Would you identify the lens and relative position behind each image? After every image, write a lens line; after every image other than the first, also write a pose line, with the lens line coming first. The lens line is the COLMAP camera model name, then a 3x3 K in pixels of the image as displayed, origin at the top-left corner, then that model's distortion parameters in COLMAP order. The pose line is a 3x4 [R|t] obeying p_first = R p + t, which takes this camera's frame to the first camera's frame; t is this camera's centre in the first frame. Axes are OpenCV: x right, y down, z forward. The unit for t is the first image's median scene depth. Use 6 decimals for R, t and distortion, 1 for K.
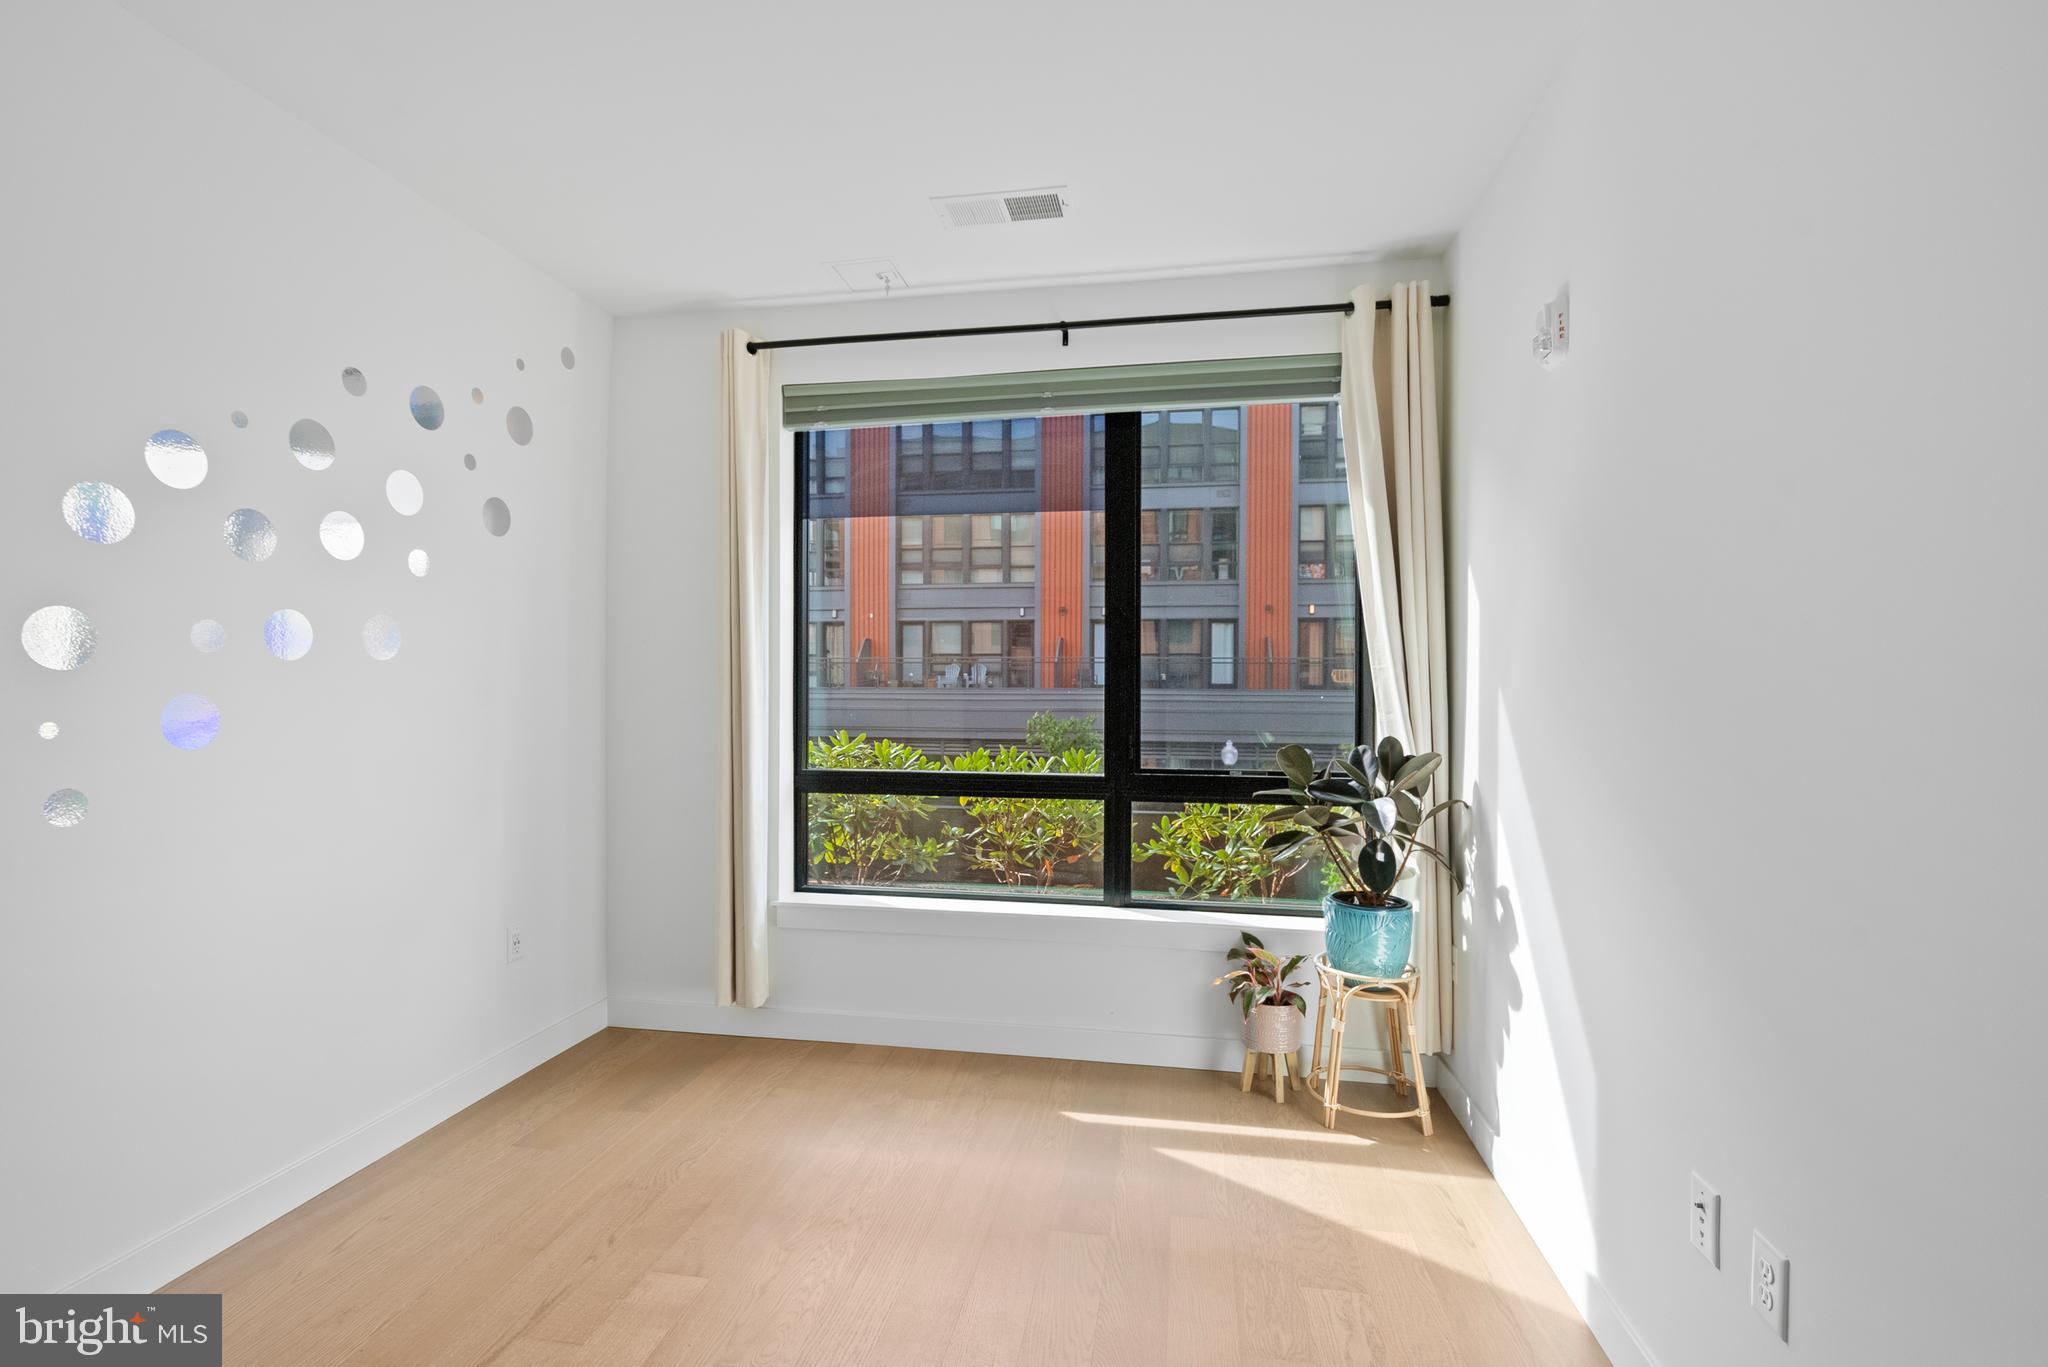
lens RADIAL K [[944.2, 0, 1017.3], [0, 944.2, 690.2], [0, 0, 1]] dist [-0.003725, 0.004384]
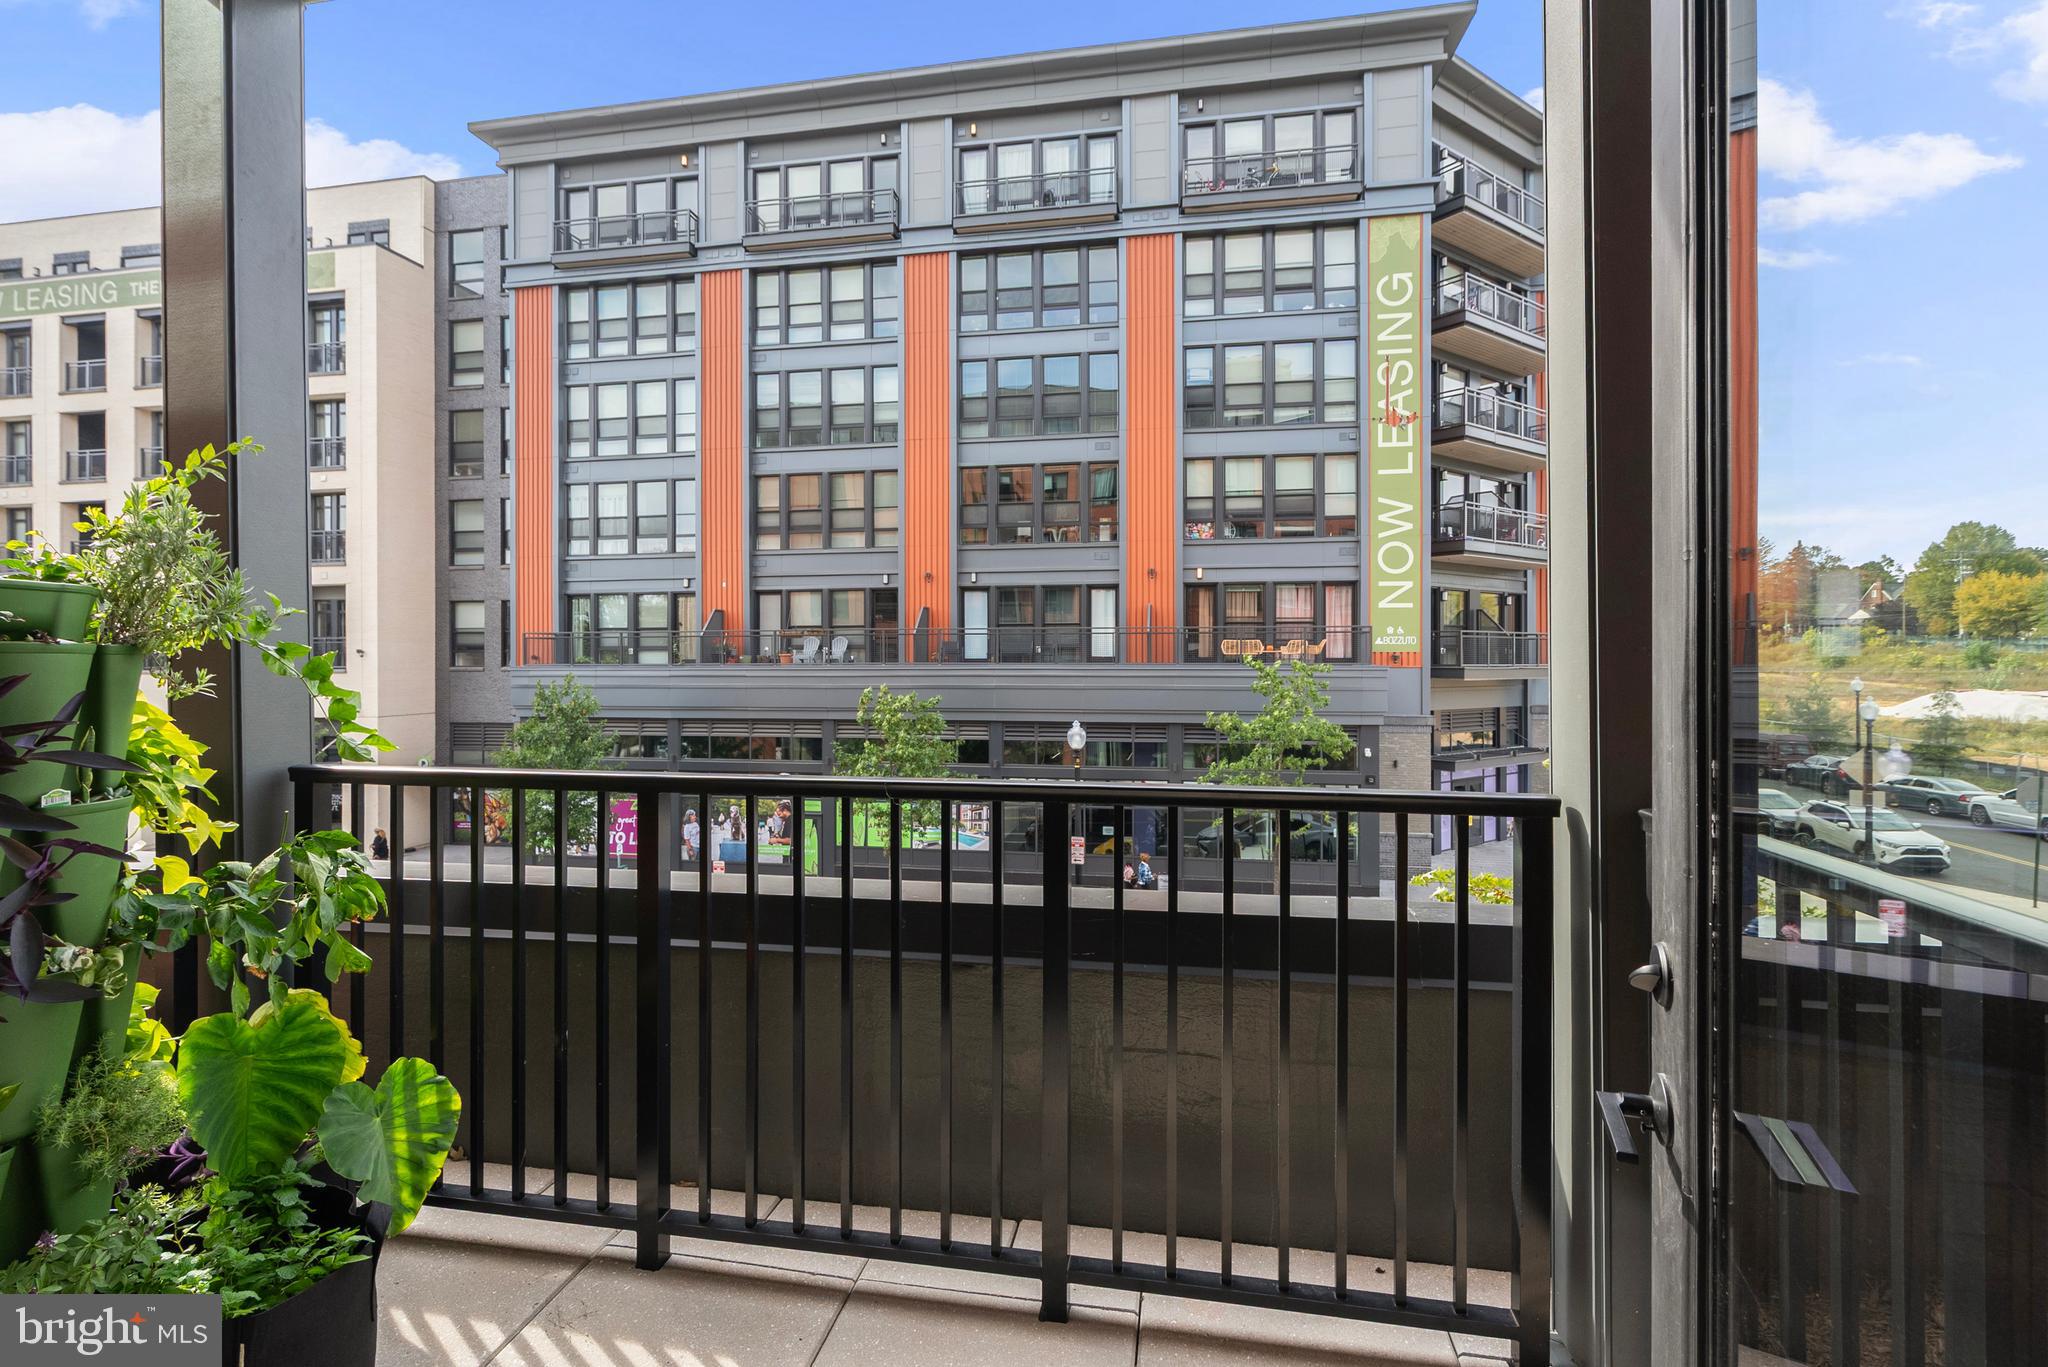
lens RADIAL K [[944.2, 0, 1032.8], [0, 944.2, 667.2], [0, 0, 1]] dist [-0.003725, 0.004384]
pose [[0.999962, -0.005238, -0.006965, 1.261315], [0.005232, 0.999986, -0.000778, 0.028572], [0.006969, 0.000741, 0.999975, 0.756512]]
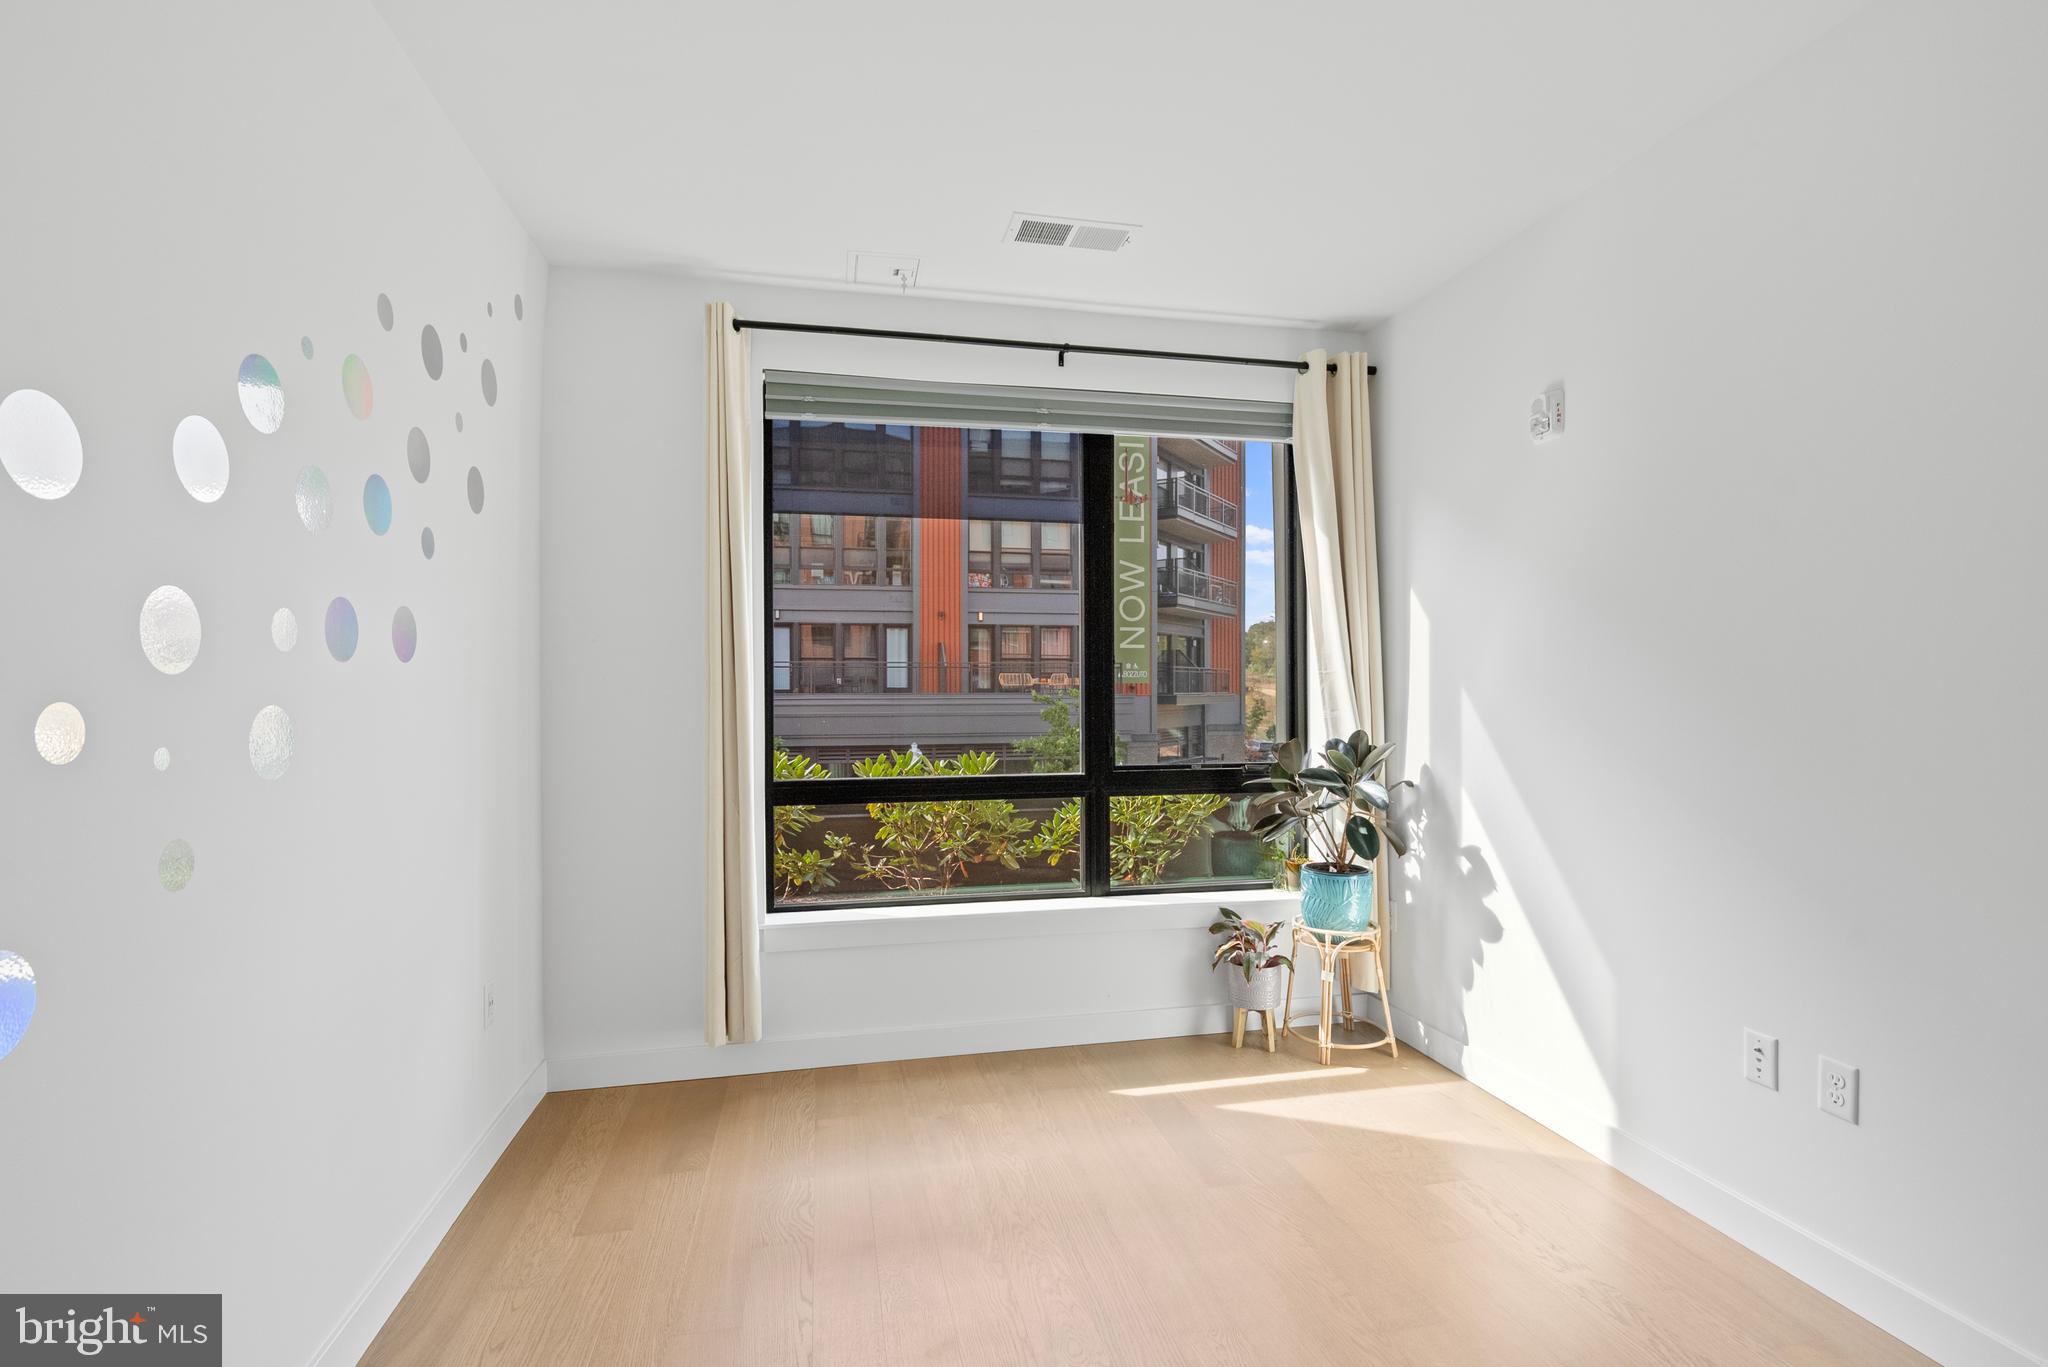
lens RADIAL K [[944.2, 0, 1022.9], [0, 944.2, 685.1], [0, 0, 1]] dist [-0.003725, 0.004384]
pose [[0.924446, -0.004880, 0.381283, -0.377249], [0.008596, 0.999931, -0.008043, -0.001315], [-0.381217, 0.010713, 0.924423, 0.045084]]
